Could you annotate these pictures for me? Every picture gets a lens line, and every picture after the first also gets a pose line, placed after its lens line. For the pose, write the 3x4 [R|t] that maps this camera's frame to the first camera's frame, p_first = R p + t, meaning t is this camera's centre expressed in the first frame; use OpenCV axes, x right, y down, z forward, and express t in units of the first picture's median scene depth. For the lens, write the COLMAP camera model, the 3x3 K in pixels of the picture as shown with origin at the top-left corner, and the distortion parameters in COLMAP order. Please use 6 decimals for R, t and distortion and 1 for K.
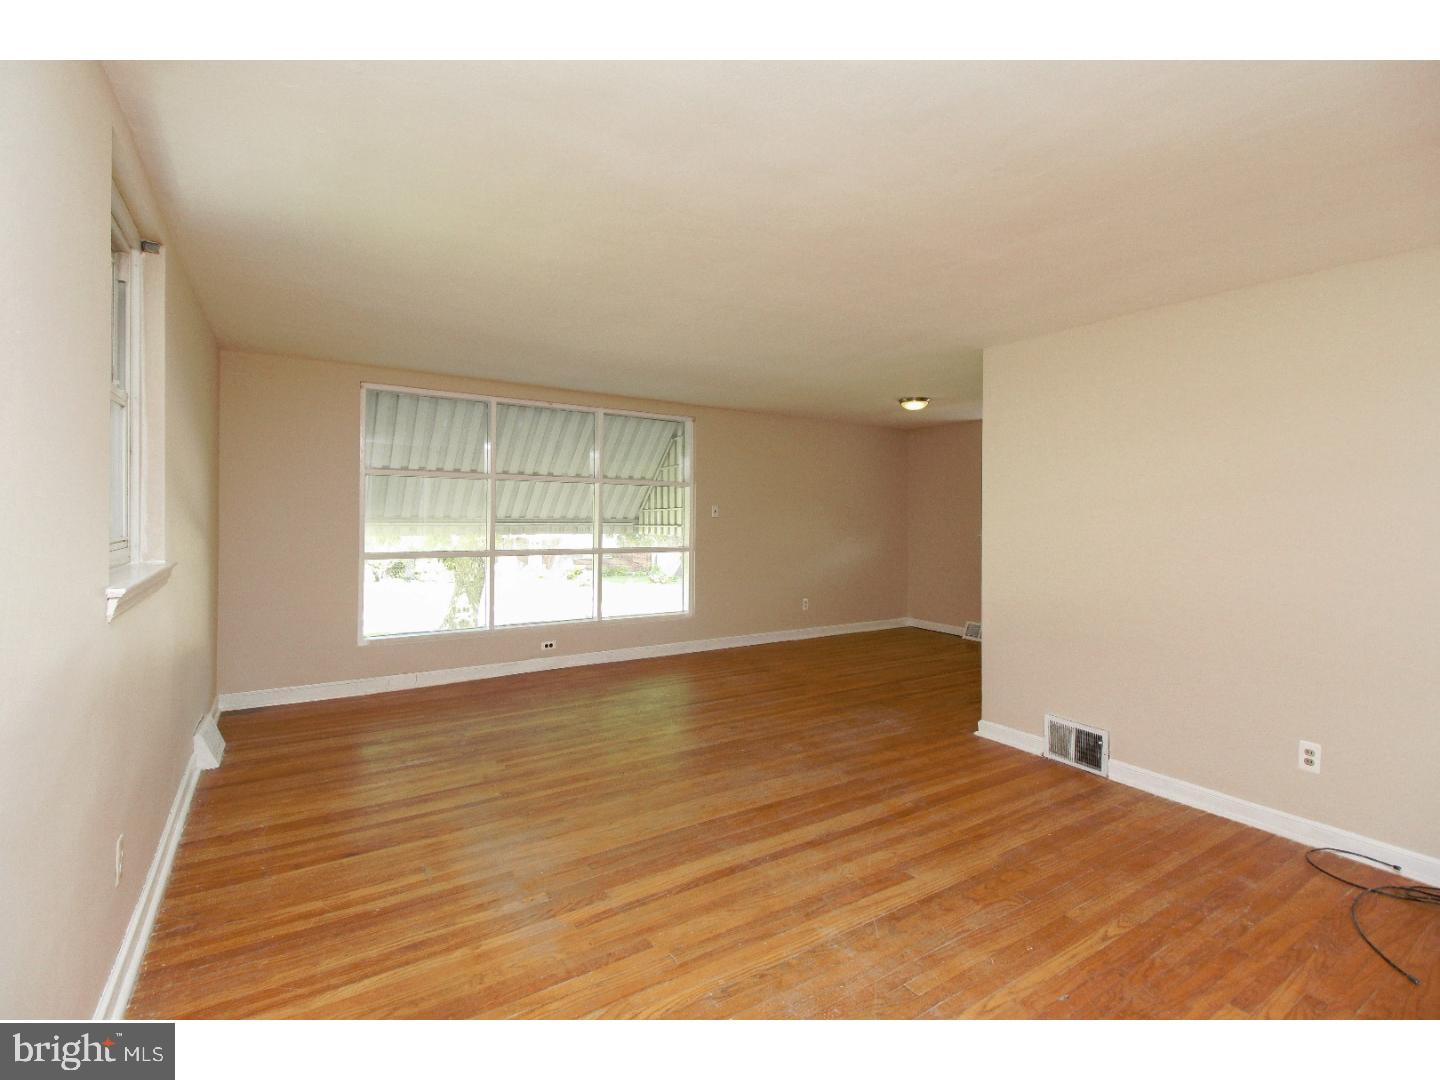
lens RADIAL K [[665.3, 0, 706.9], [0, 665.3, 491.8], [0, 0, 1]] dist [0.010763, -0.000831]
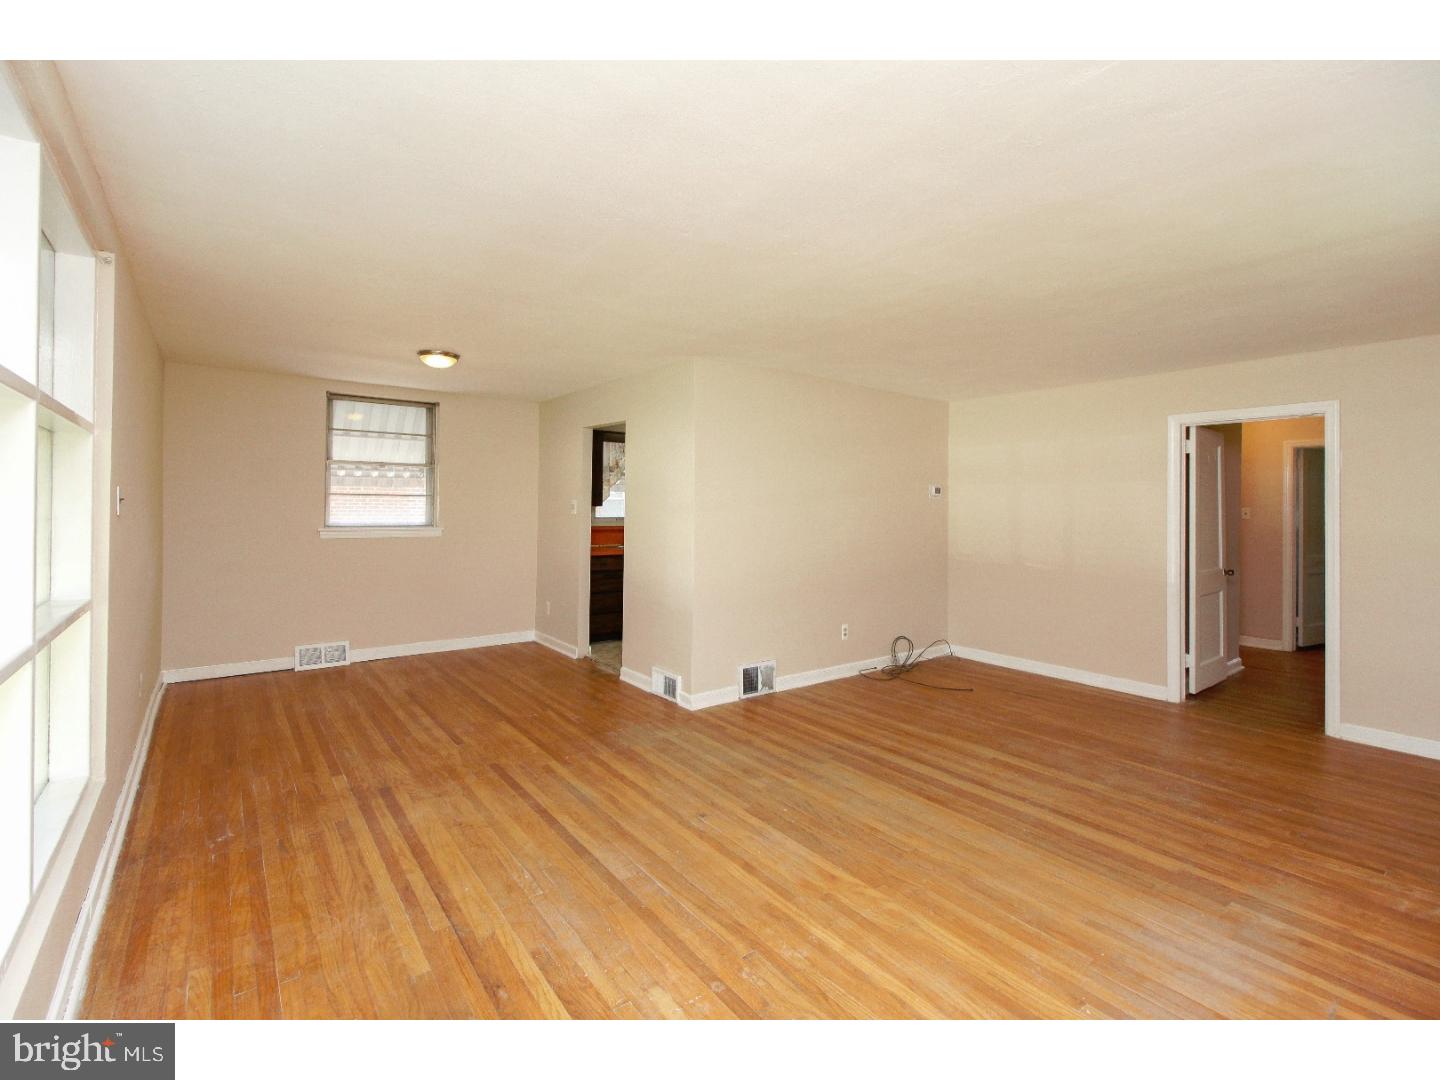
lens RADIAL K [[654.5, 0, 711.9], [0, 654.5, 502.2], [0, 0, 1]] dist [0.004688, -0.006191]
pose [[-0.081180, -0.005128, 0.996686, -0.740707], [-0.042754, 0.999084, 0.001658, 0.027806], [-0.995782, -0.042478, -0.081325, 1.215281]]
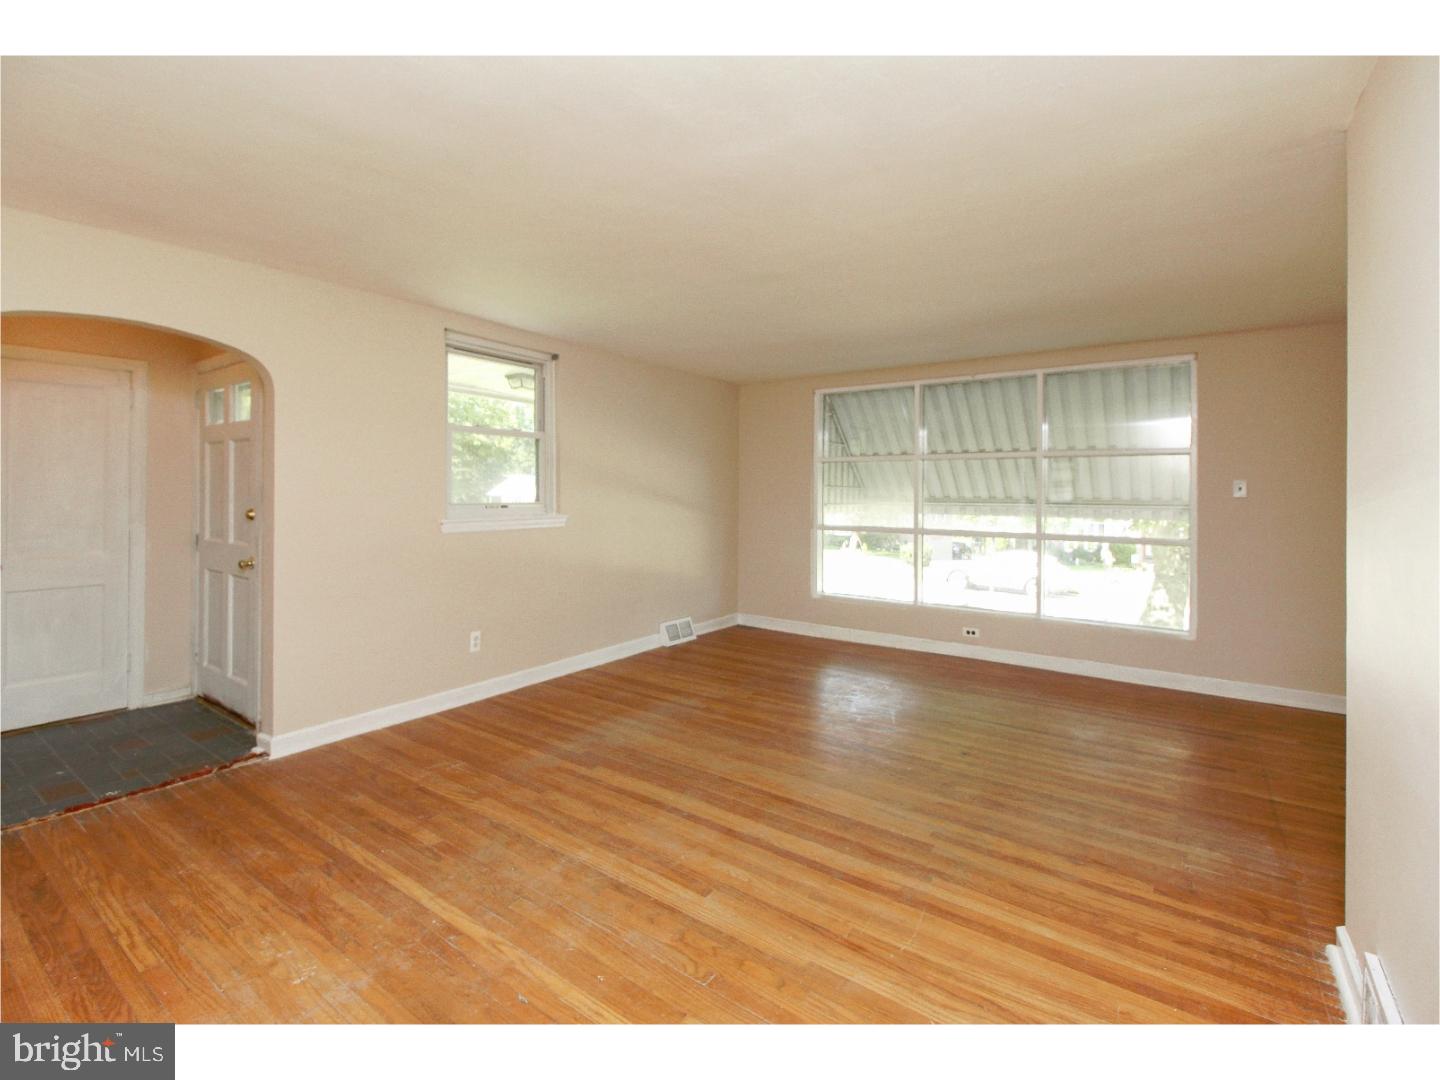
lens RADIAL K [[665.3, 0, 706.9], [0, 665.3, 491.8], [0, 0, 1]] dist [0.010763, -0.000831]
pose [[0.358516, -0.007275, -0.933495, 0.787905], [0.026833, 0.999637, 0.002515, 0.028692], [0.933138, -0.025950, 0.358581, 0.485027]]
